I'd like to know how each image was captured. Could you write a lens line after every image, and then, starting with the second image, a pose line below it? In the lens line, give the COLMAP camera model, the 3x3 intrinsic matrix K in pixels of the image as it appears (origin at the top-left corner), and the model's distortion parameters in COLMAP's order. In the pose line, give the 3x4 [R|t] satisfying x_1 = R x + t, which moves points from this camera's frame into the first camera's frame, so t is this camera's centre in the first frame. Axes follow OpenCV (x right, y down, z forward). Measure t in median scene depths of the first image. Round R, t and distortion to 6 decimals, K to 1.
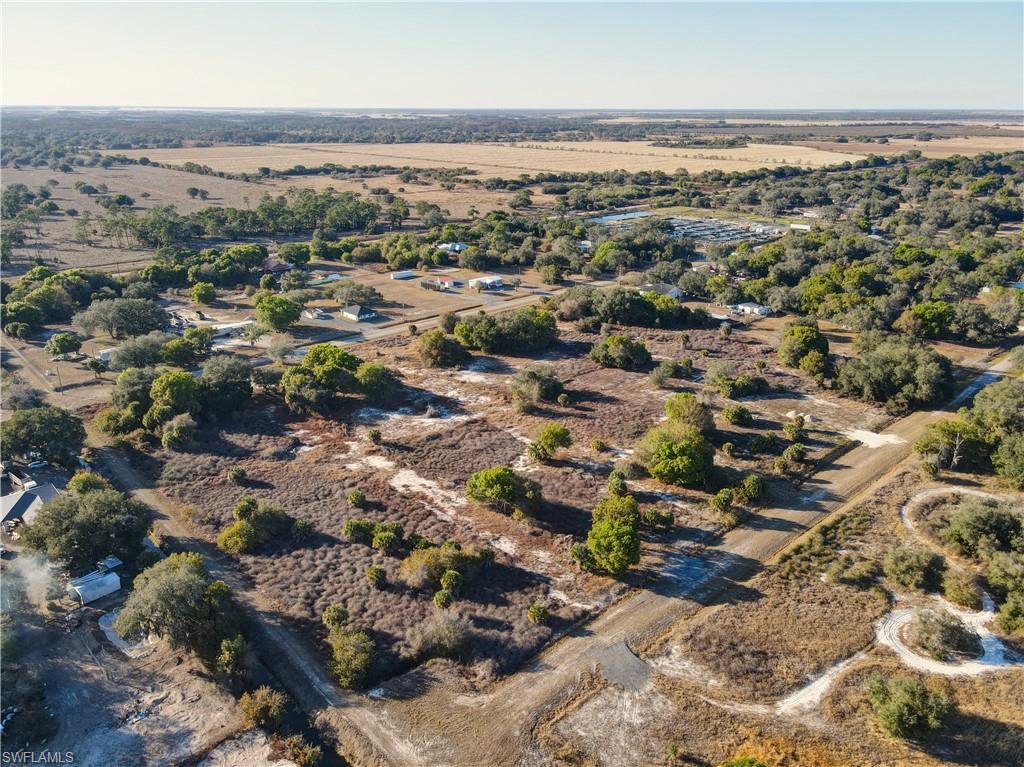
lens RADIAL K [[753.1, 0, 505.0], [0, 753.1, 382.4], [0, 0, 1]] dist [0.012765, 0.005604]
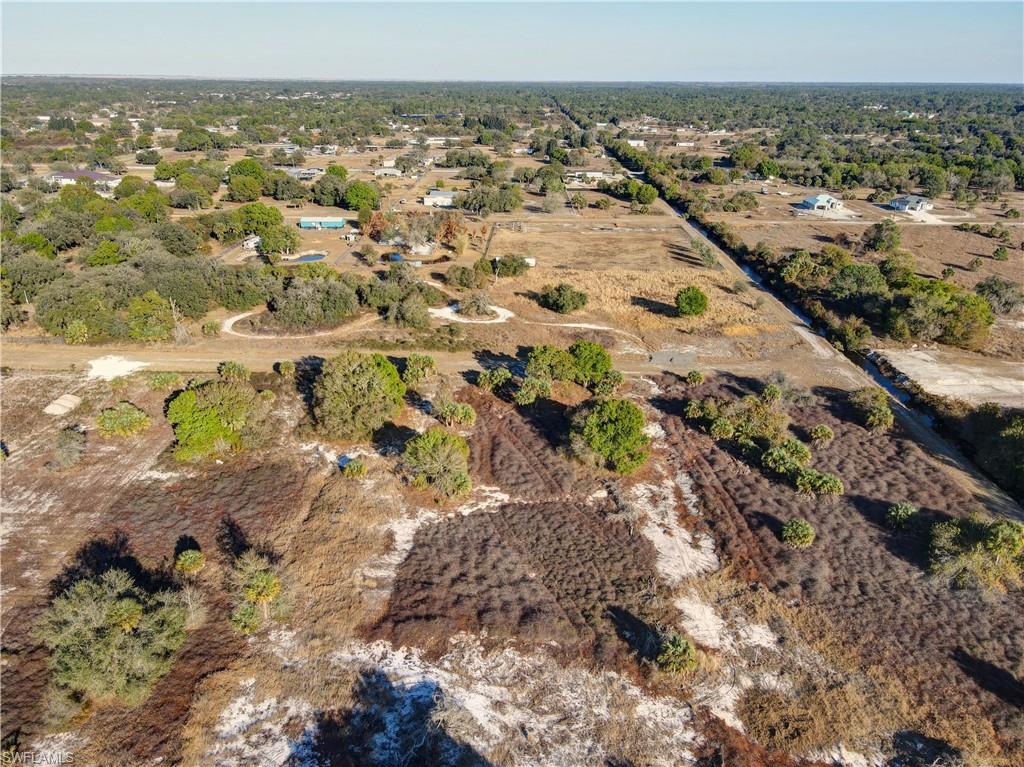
lens RADIAL K [[753.1, 0, 507.6], [0, 753.1, 384.2], [0, 0, 1]] dist [0.012765, 0.005604]
pose [[-0.725728, -0.270968, 0.632373, -0.322703], [0.227085, 0.773309, 0.591967, -0.293207], [-0.649424, 0.573209, -0.499680, 1.187675]]
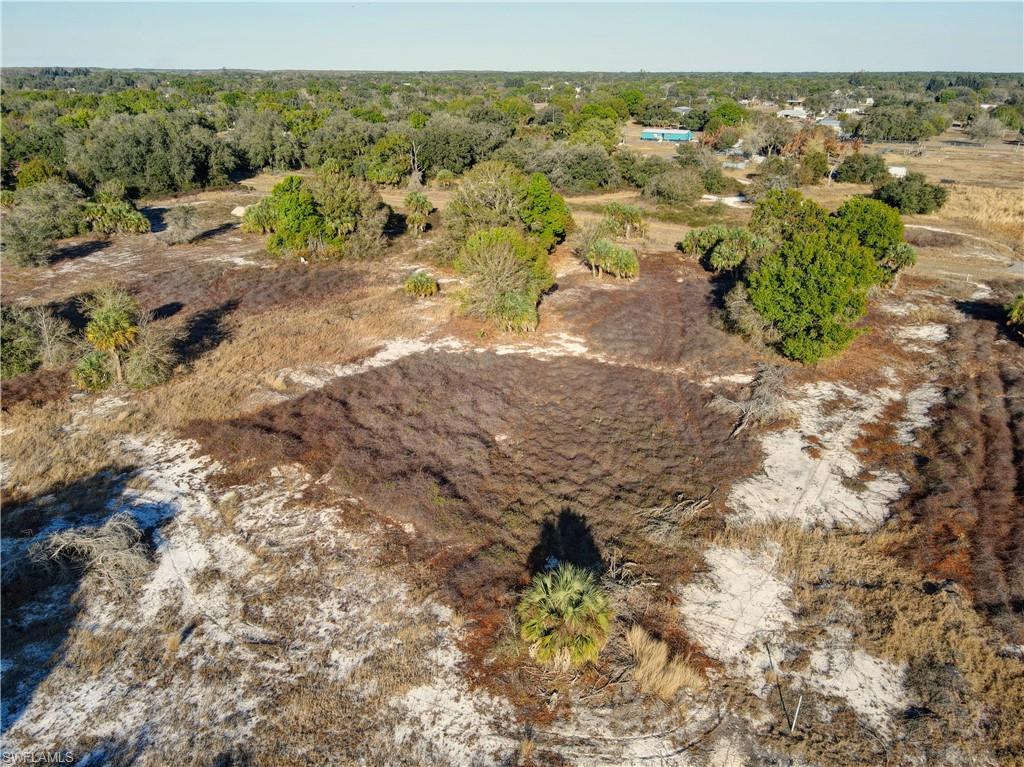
lens RADIAL K [[753.1, 0, 506.3], [0, 753.1, 380.8], [0, 0, 1]] dist [0.012765, 0.005604]
pose [[-0.239825, -0.376206, 0.894960, -0.296280], [0.332401, 0.834322, 0.439791, -0.044267], [-0.912137, 0.402959, -0.075040, 1.016373]]
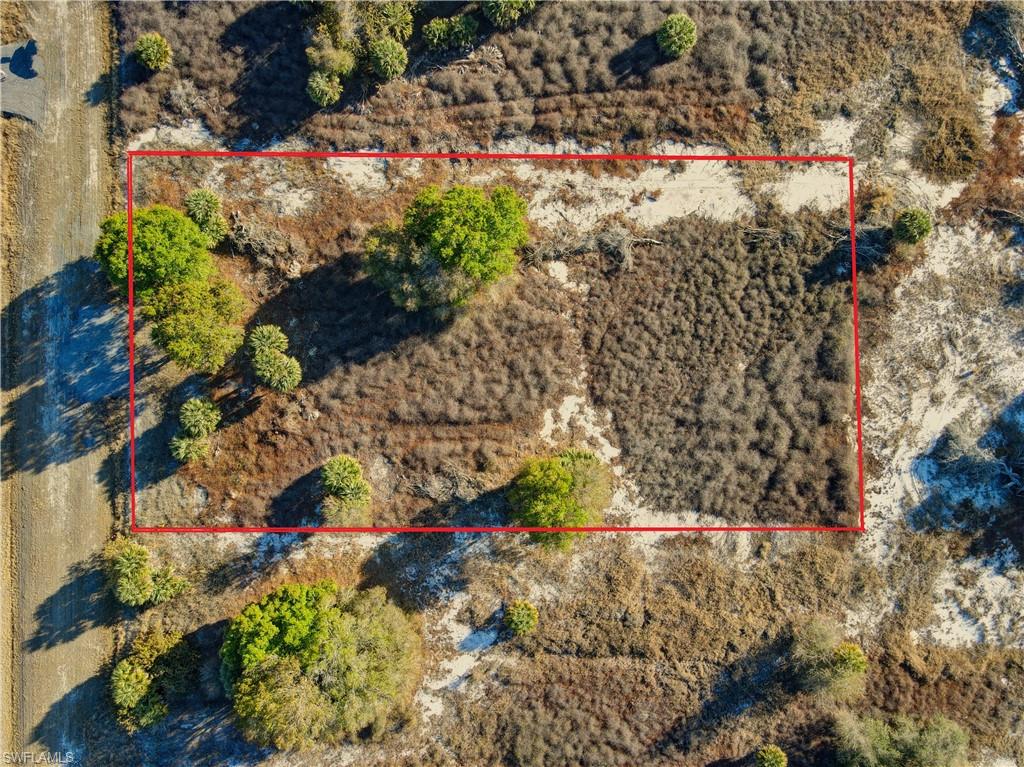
lens RADIAL K [[753.1, 0, 510.6], [0, 753.1, 379.9], [0, 0, 1]] dist [0.012765, 0.005604]
pose [[-0.674758, 0.738039, 0.001044, 0.030079], [-0.254641, -0.234134, 0.938264, -0.273430], [0.692720, 0.632835, 0.345918, 0.775786]]
